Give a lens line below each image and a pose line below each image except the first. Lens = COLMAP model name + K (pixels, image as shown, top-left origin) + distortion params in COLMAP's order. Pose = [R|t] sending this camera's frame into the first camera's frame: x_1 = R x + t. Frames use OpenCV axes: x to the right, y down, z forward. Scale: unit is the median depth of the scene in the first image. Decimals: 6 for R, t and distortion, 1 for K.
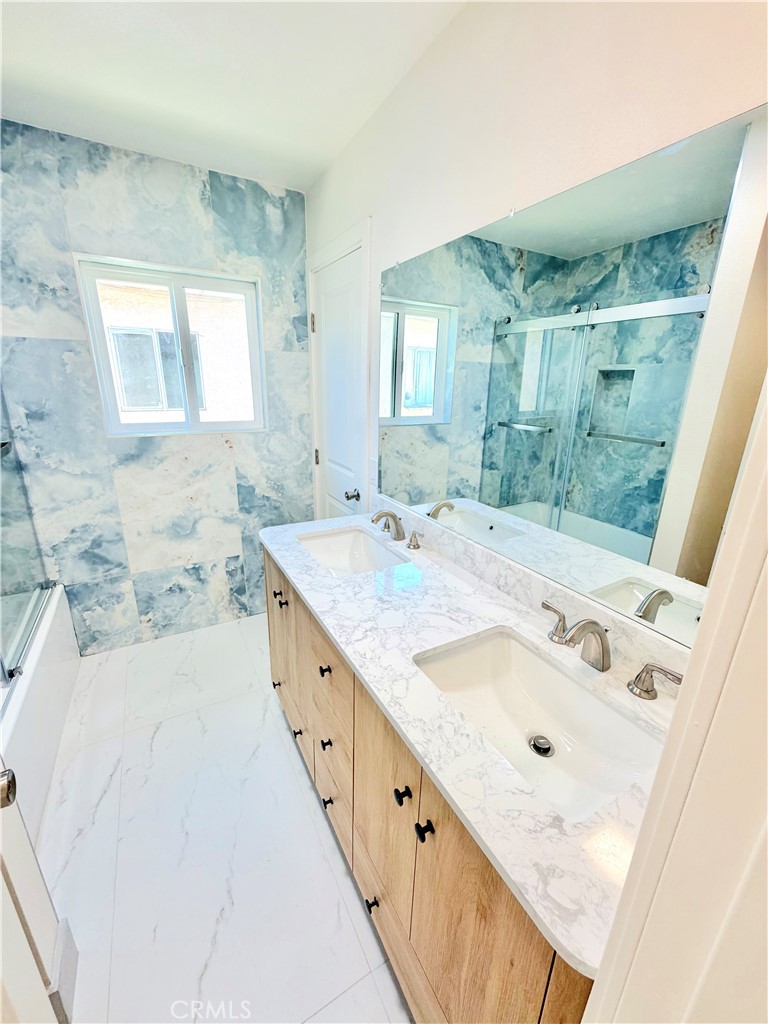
lens RADIAL K [[409.5, 0, 384.5], [0, 409.5, 513.1], [0, 0, 1]] dist [-0.000492, 0.000541]
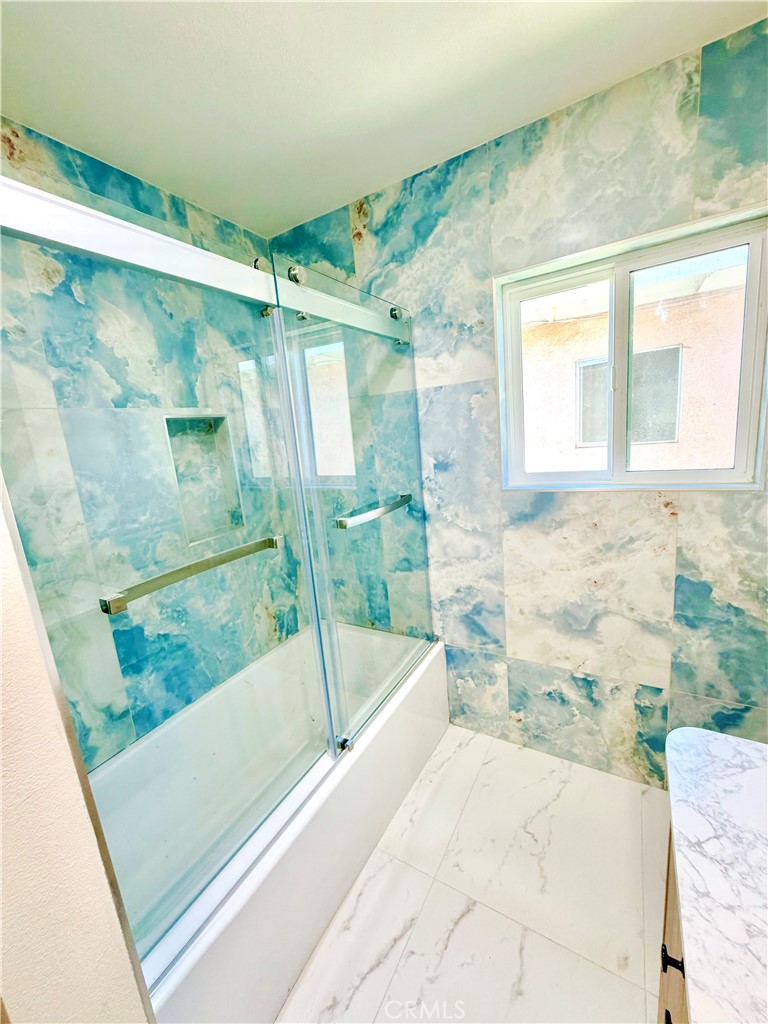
lens RADIAL K [[409.5, 0, 385.4], [0, 409.5, 512.0], [0, 0, 1]] dist [-0.000492, 0.000541]
pose [[0.498494, 0.103512, -0.860691, -0.081077], [-0.165859, 0.985893, 0.022508, -0.120545], [0.850879, 0.131534, 0.508630, 0.381915]]
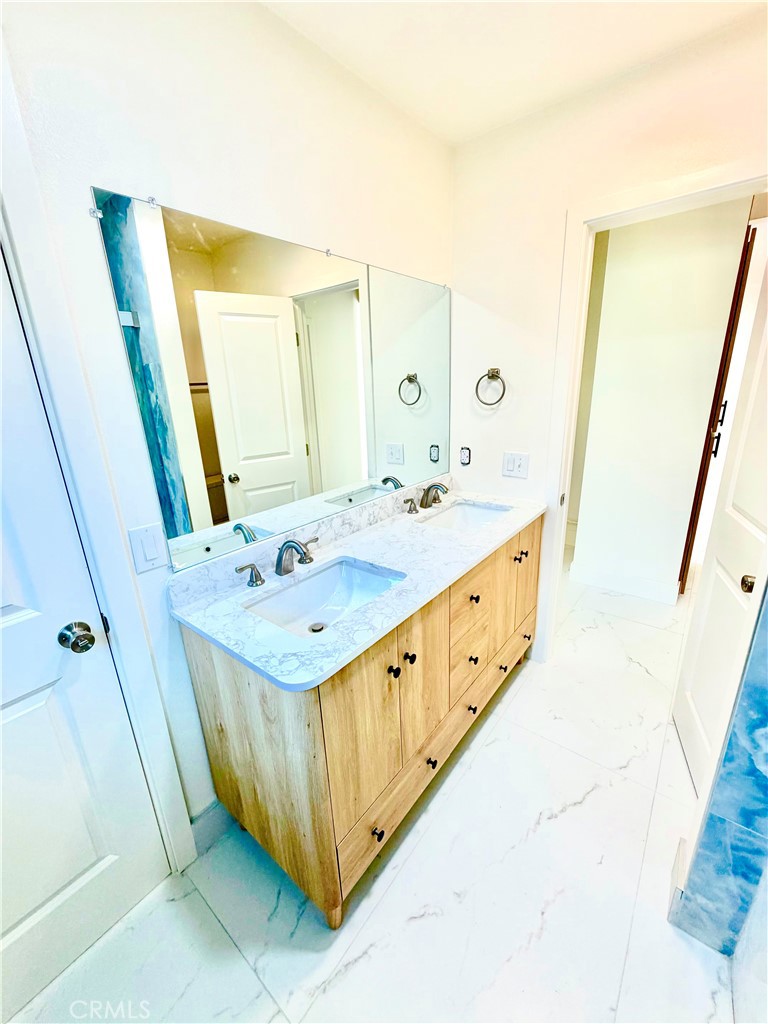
lens RADIAL K [[409.5, 0, 378.1], [0, 409.5, 508.6], [0, 0, 1]] dist [-0.000492, 0.000541]
pose [[-0.362295, -0.281306, 0.888599, -0.584765], [0.316821, 0.859433, 0.401246, -0.255288], [-0.876565, 0.426897, -0.222245, 0.753312]]
